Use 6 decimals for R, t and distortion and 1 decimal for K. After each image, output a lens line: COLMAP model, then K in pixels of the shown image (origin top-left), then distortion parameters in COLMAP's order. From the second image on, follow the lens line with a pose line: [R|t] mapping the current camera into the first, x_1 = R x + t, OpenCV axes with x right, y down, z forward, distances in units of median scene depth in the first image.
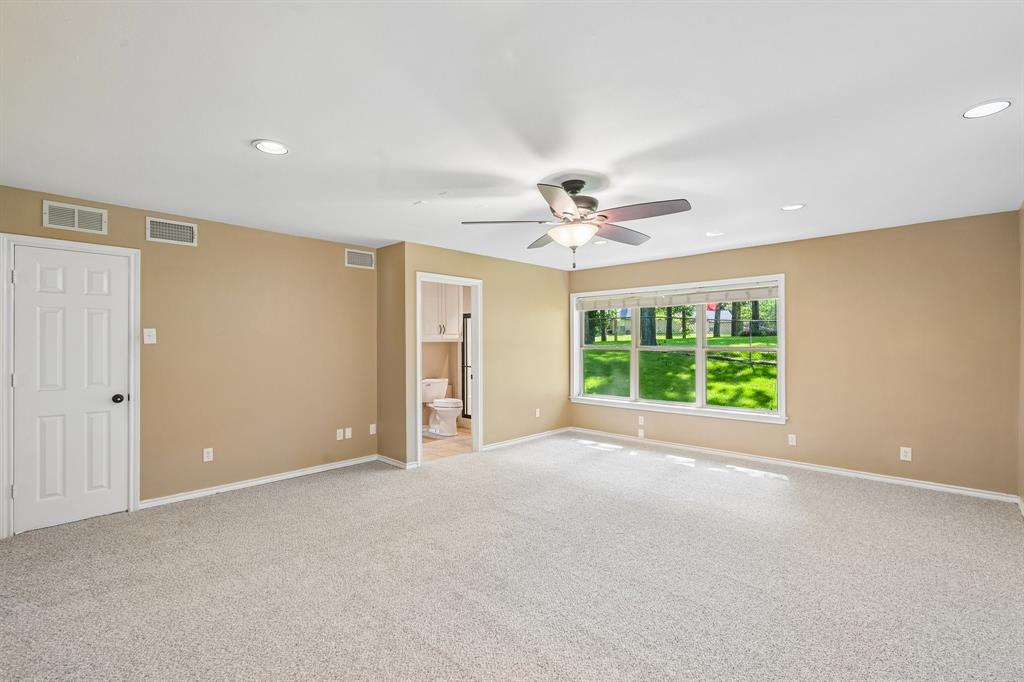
lens RADIAL K [[457.3, 0, 511.7], [0, 457.3, 342.6], [0, 0, 1]] dist [-0.001376, -0.000173]
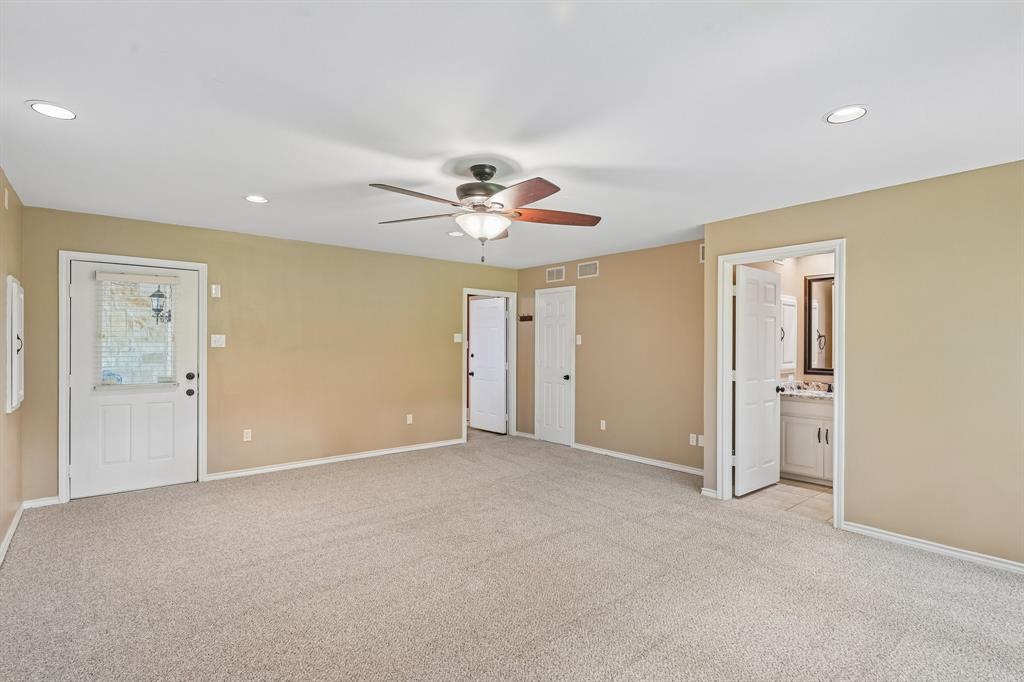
lens RADIAL K [[492.9, 0, 512.9], [0, 492.9, 342.3], [0, 0, 1]] dist [0.002289, 0.000328]
pose [[-0.109995, -0.003726, -0.993925, 0.715852], [-0.002654, 0.999991, -0.003455, 0.001101], [0.993929, 0.002258, -0.110004, 0.757606]]
